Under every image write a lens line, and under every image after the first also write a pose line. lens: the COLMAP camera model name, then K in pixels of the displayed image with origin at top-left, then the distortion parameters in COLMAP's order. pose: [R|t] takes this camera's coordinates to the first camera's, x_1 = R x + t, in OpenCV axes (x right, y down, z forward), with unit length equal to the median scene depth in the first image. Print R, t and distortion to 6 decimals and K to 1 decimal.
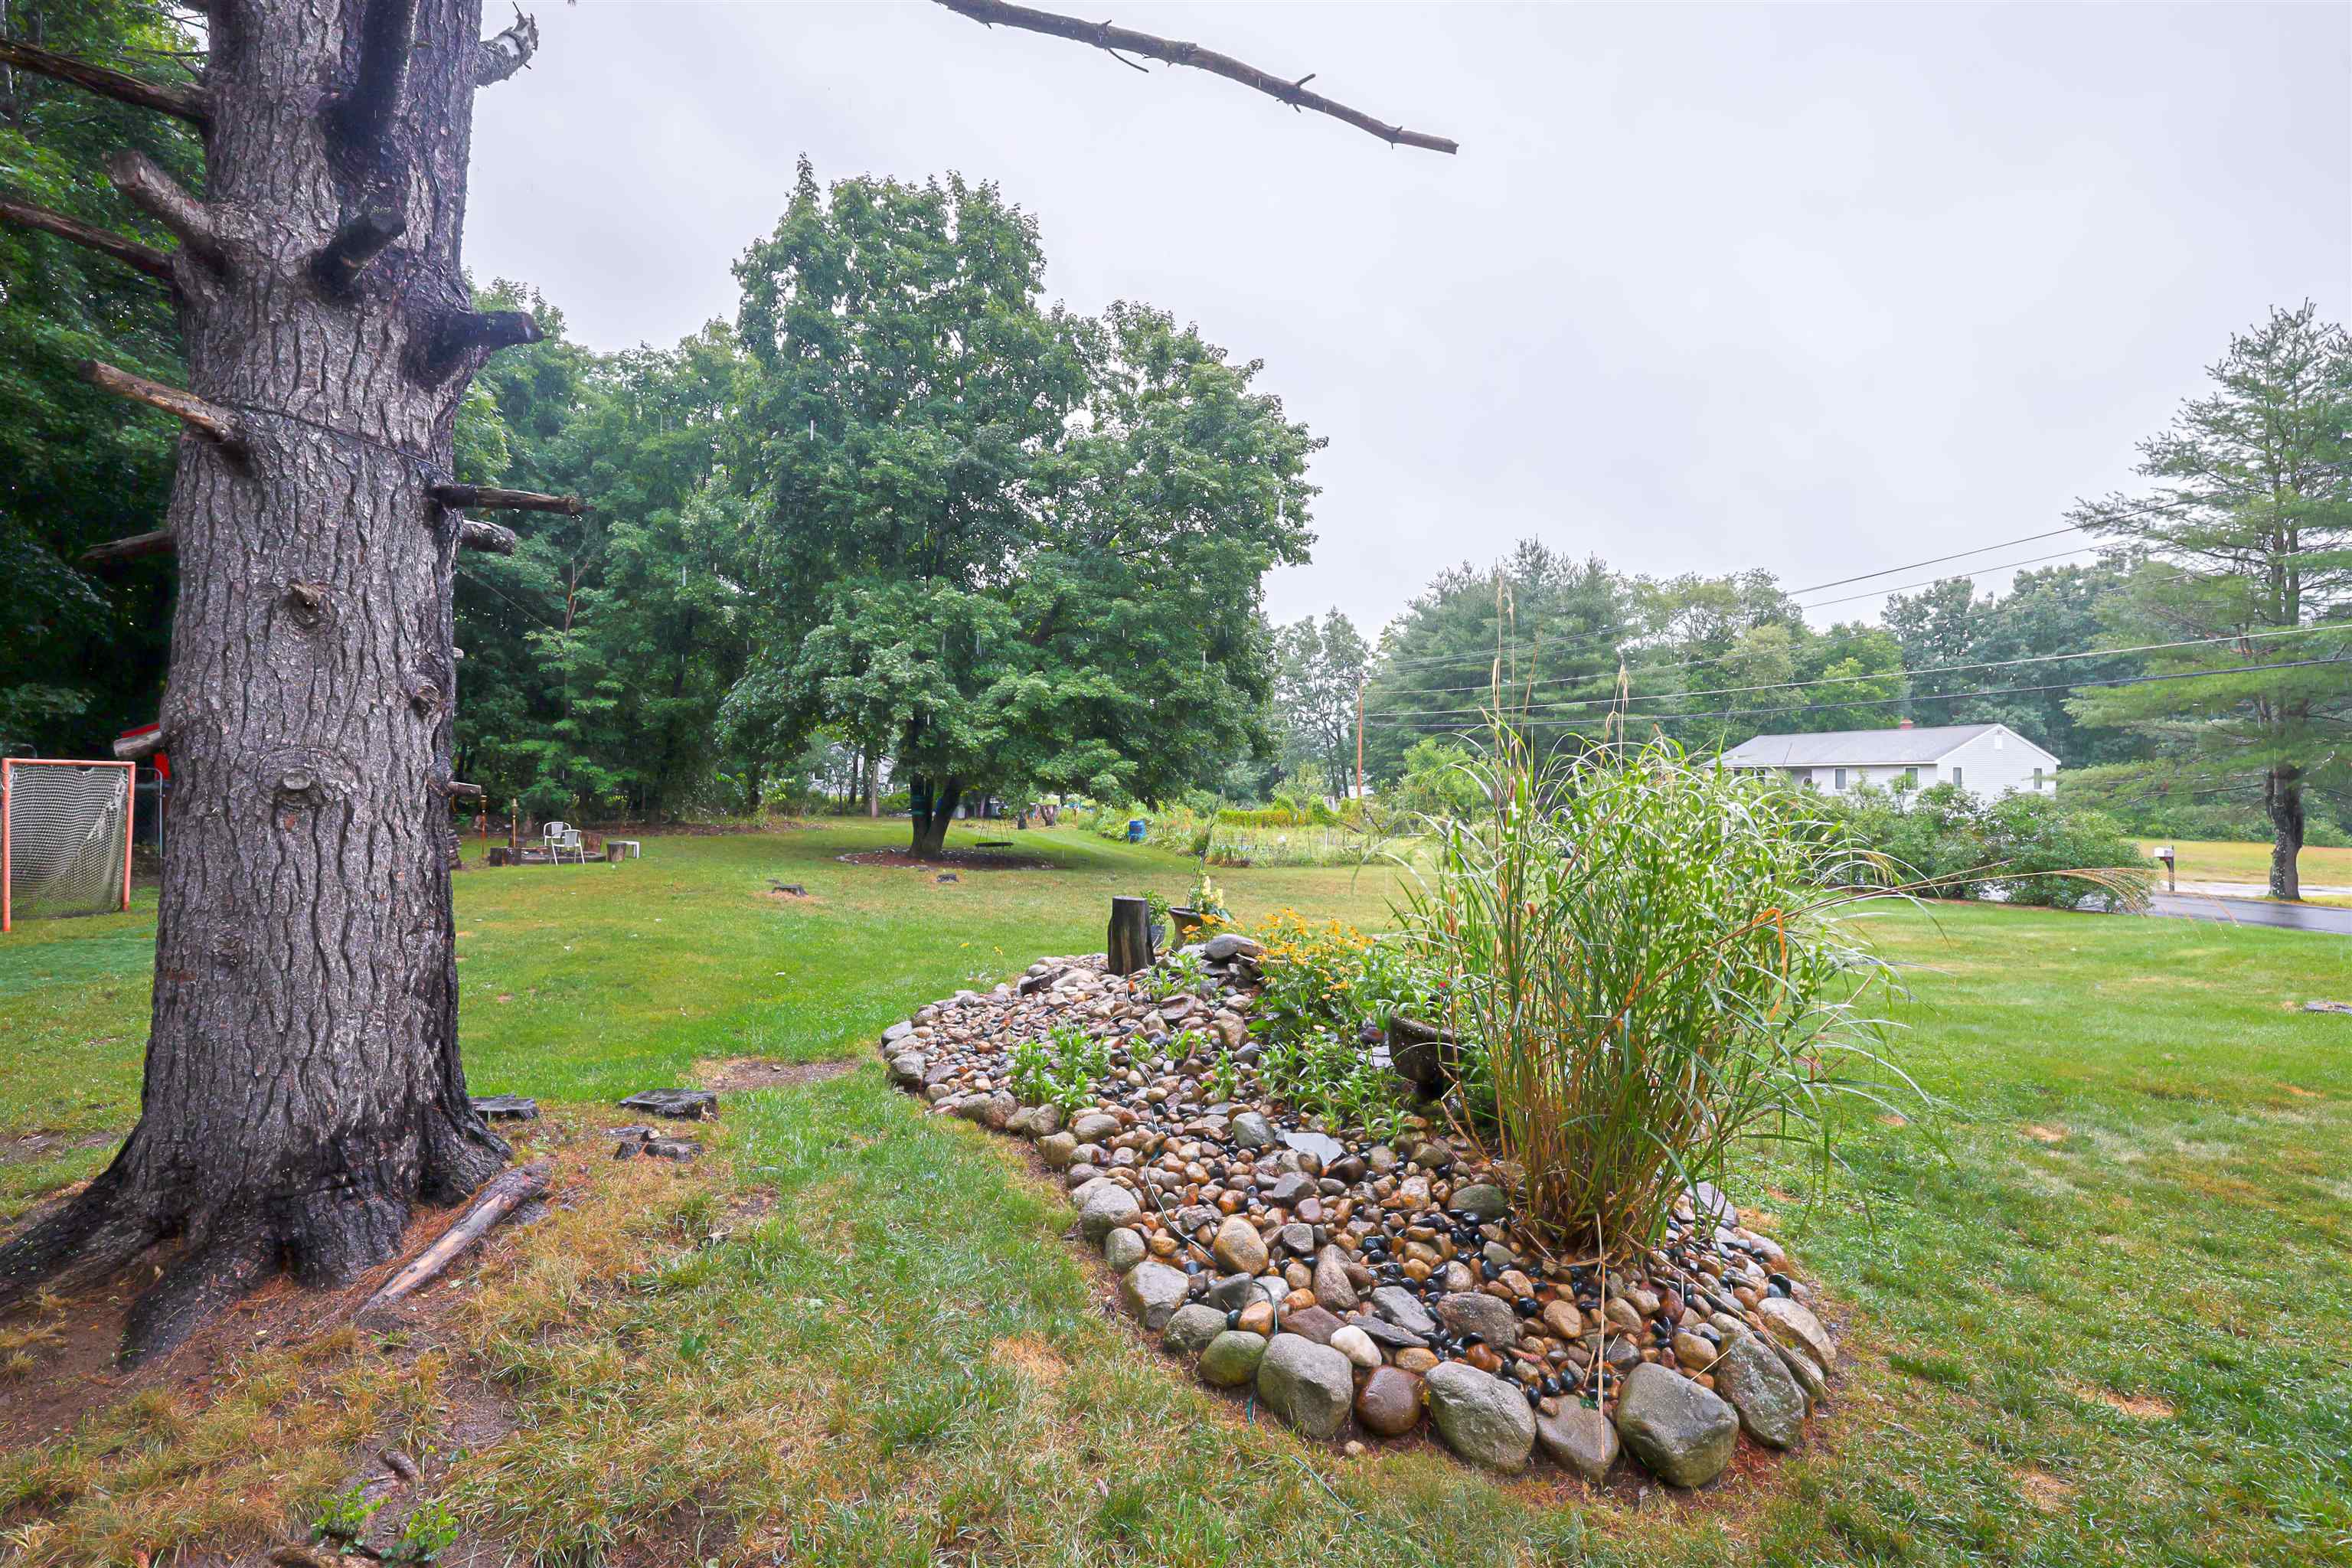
lens RADIAL K [[1003.6, 0, 1166.1], [0, 1003.6, 781.5], [0, 0, 1]] dist [-0.004691, 0.001045]
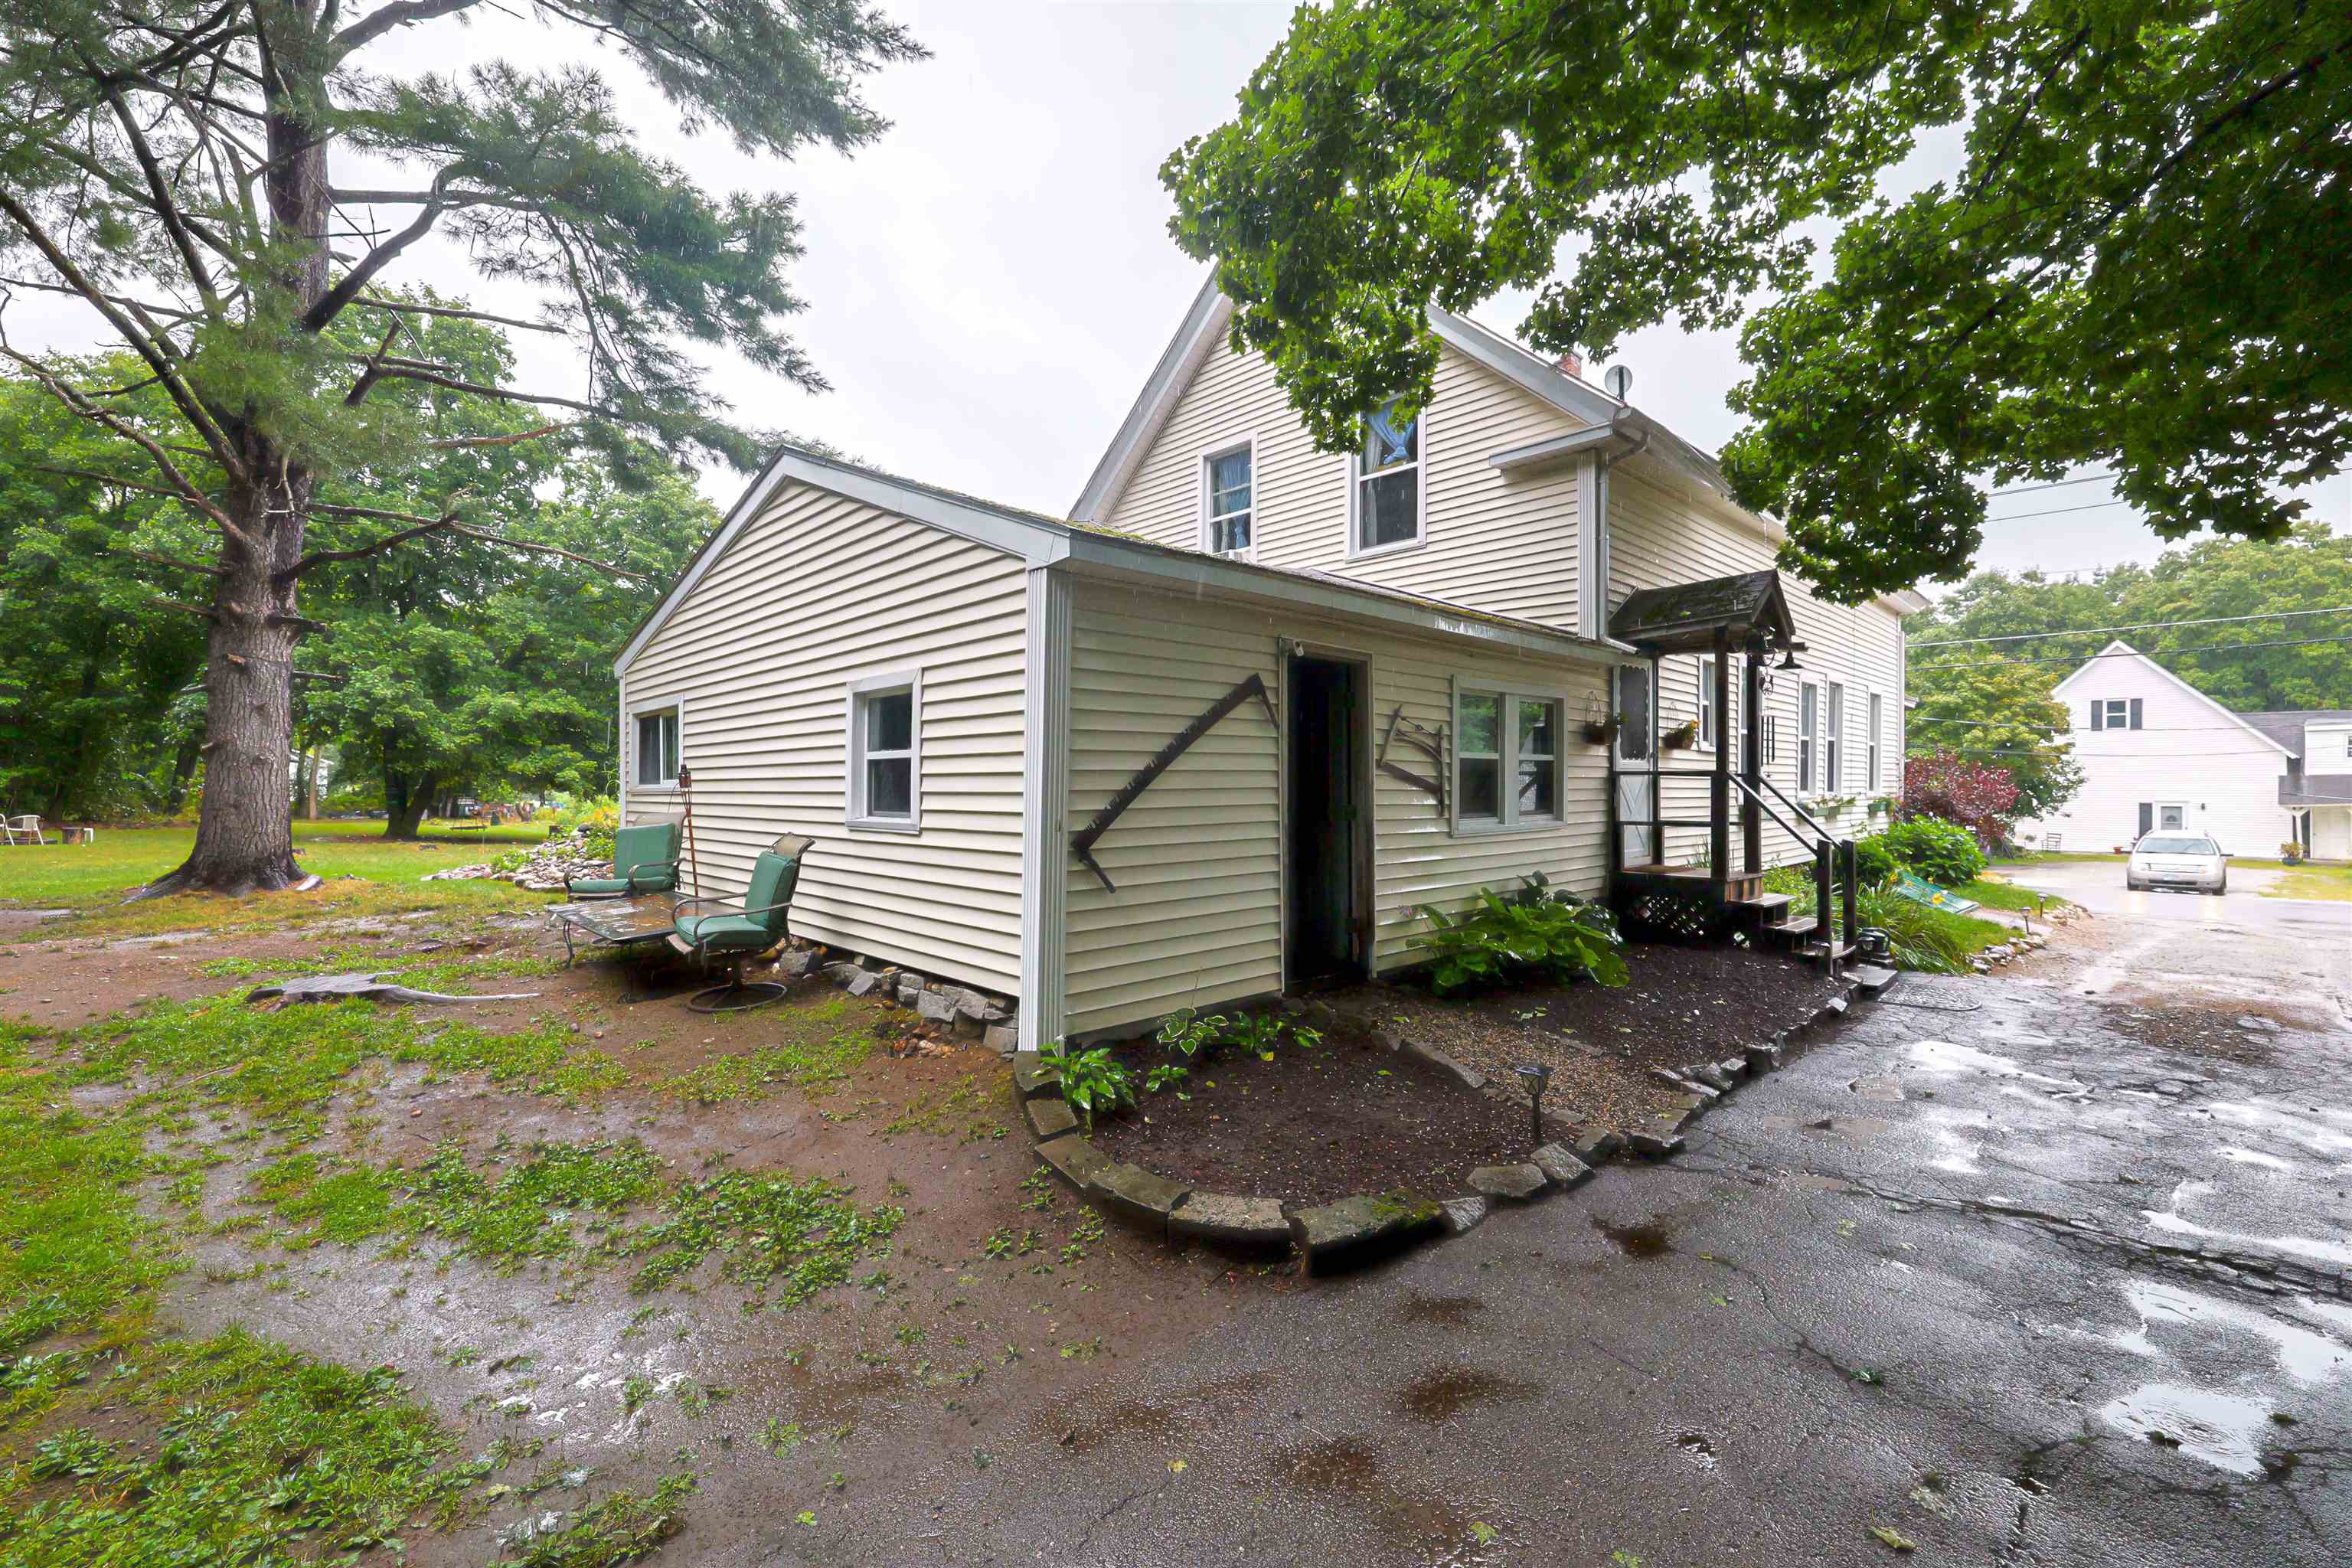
lens RADIAL K [[1003.6, 0, 1183.2], [0, 1003.6, 793.9], [0, 0, 1]] dist [-0.004691, 0.001045]
pose [[0.896849, -0.005999, 0.442296, 0.079325], [0.003763, 0.999975, 0.005933, 0.018373], [-0.442321, -0.003657, 0.896849, -0.547496]]
